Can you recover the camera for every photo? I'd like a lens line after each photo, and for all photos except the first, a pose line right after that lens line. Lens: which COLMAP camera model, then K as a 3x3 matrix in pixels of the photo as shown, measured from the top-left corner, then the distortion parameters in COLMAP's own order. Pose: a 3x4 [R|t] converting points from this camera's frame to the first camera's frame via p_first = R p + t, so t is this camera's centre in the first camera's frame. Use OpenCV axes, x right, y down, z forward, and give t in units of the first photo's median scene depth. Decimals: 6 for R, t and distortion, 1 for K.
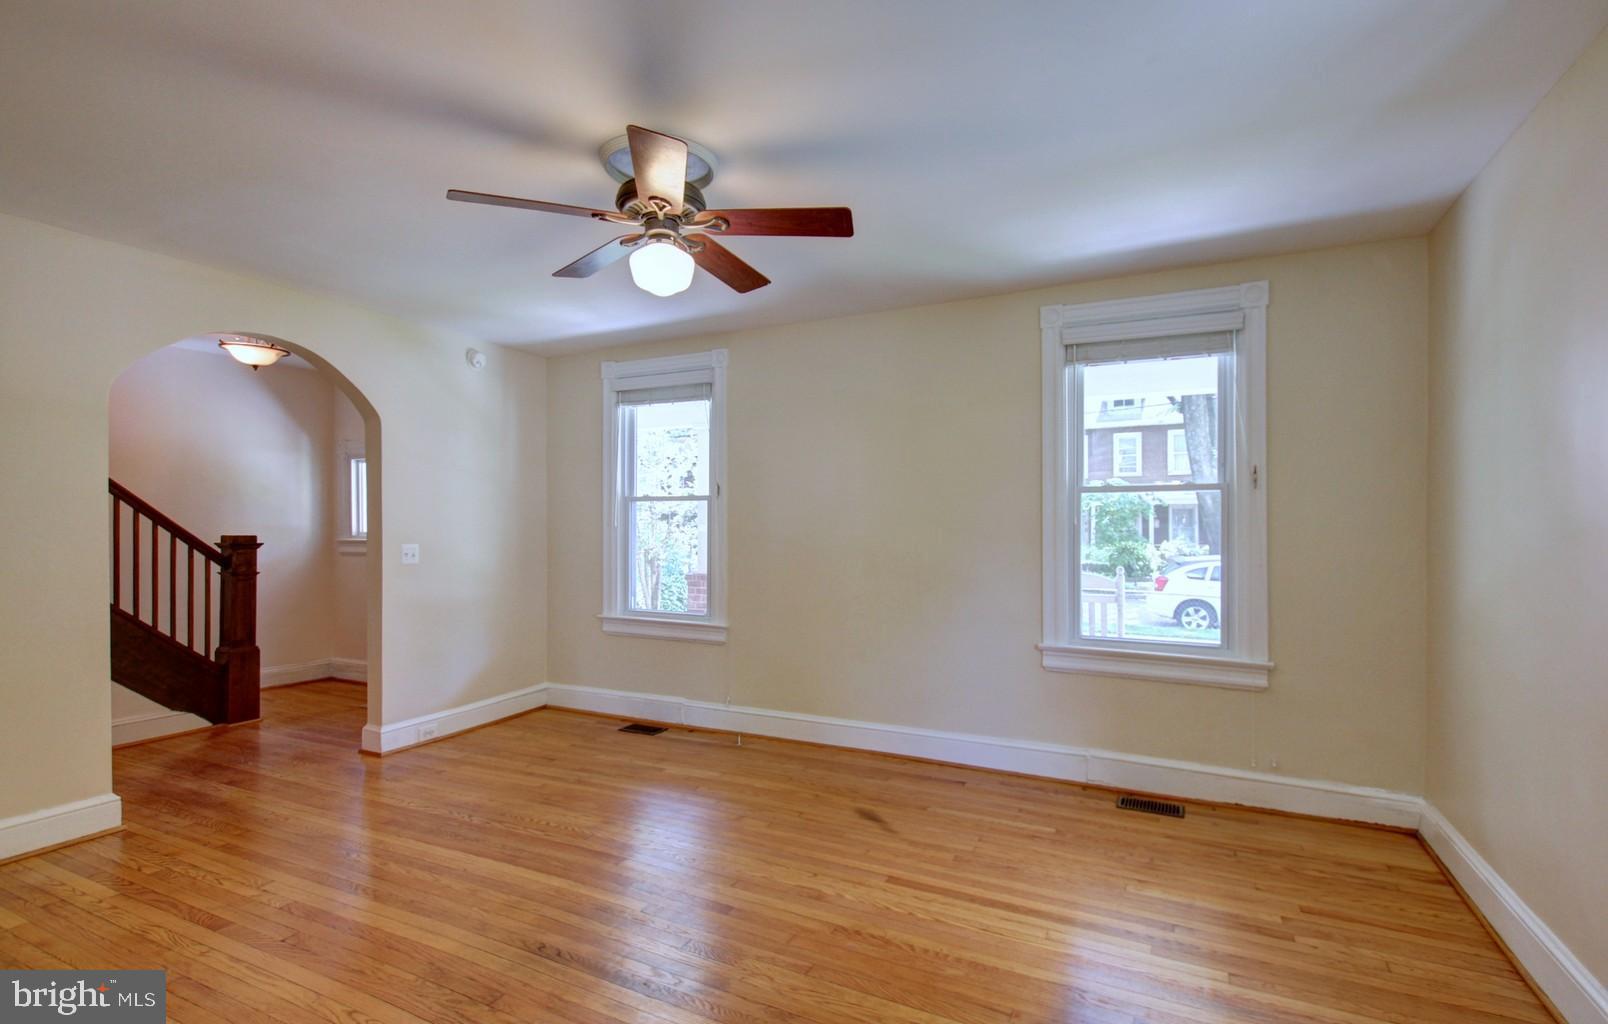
lens RADIAL K [[735.2, 0, 826.8], [0, 735.2, 522.3], [0, 0, 1]] dist [-0.002121, -0.000221]
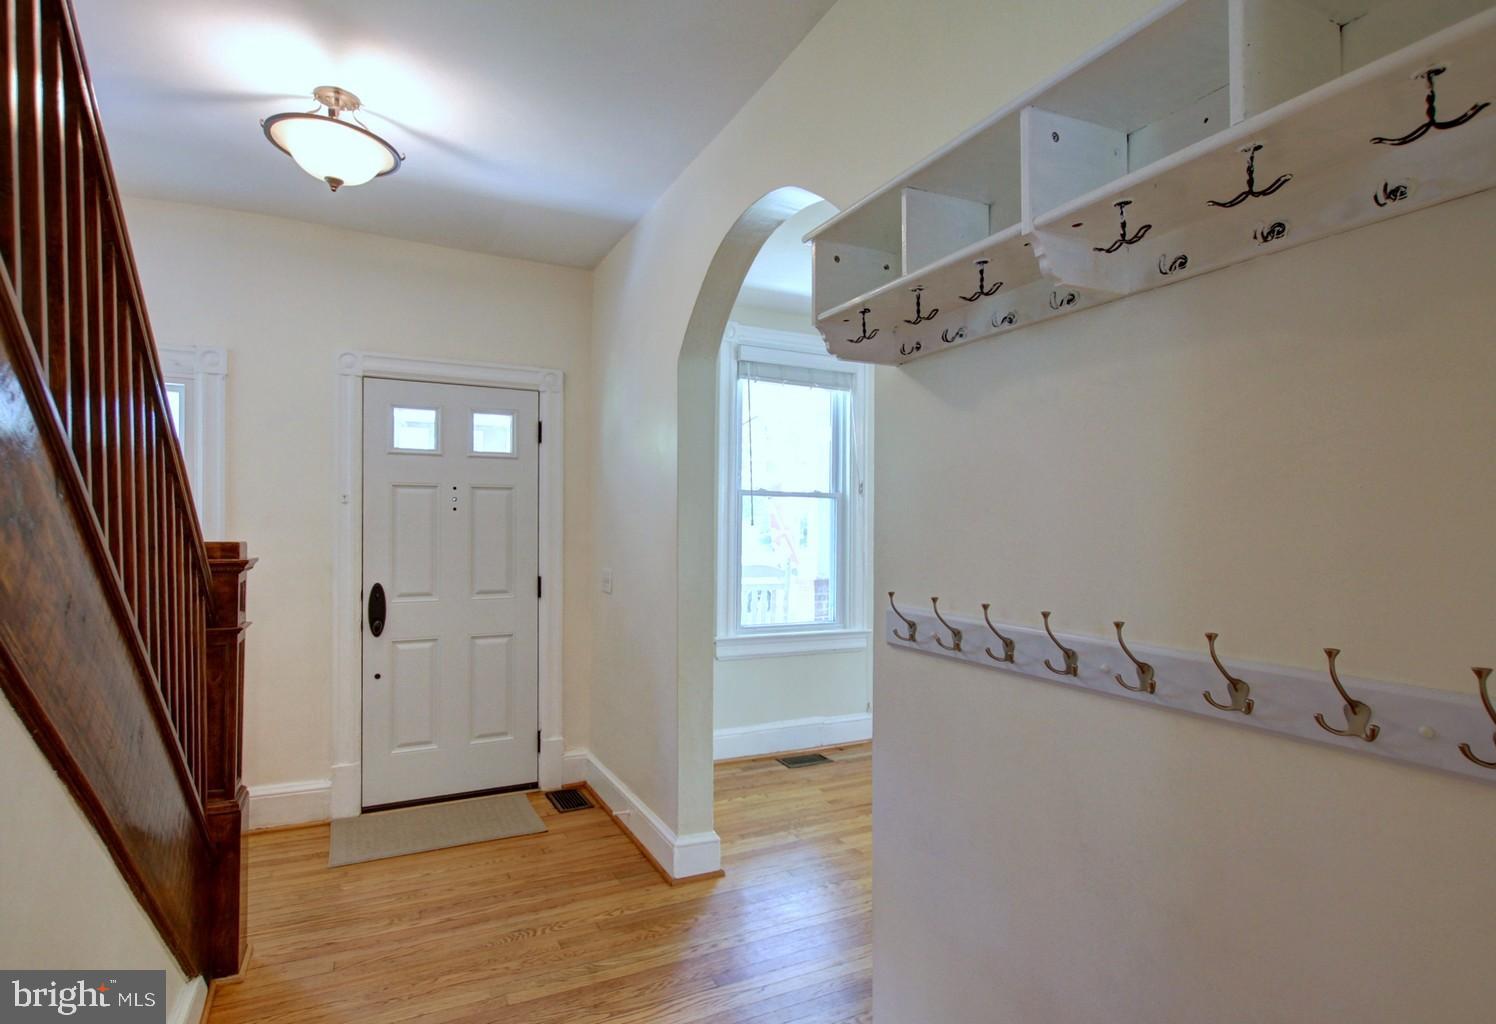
lens RADIAL K [[772.3, 0, 748.0], [0, 772.3, 512.0], [0, 0, 1]] dist [0.001128, 0.000280]
pose [[0.616593, 0.018042, 0.787075, -1.045515], [-0.010649, 0.999837, -0.014577, 0.002951], [-0.787210, 0.000607, 0.616685, 0.508148]]
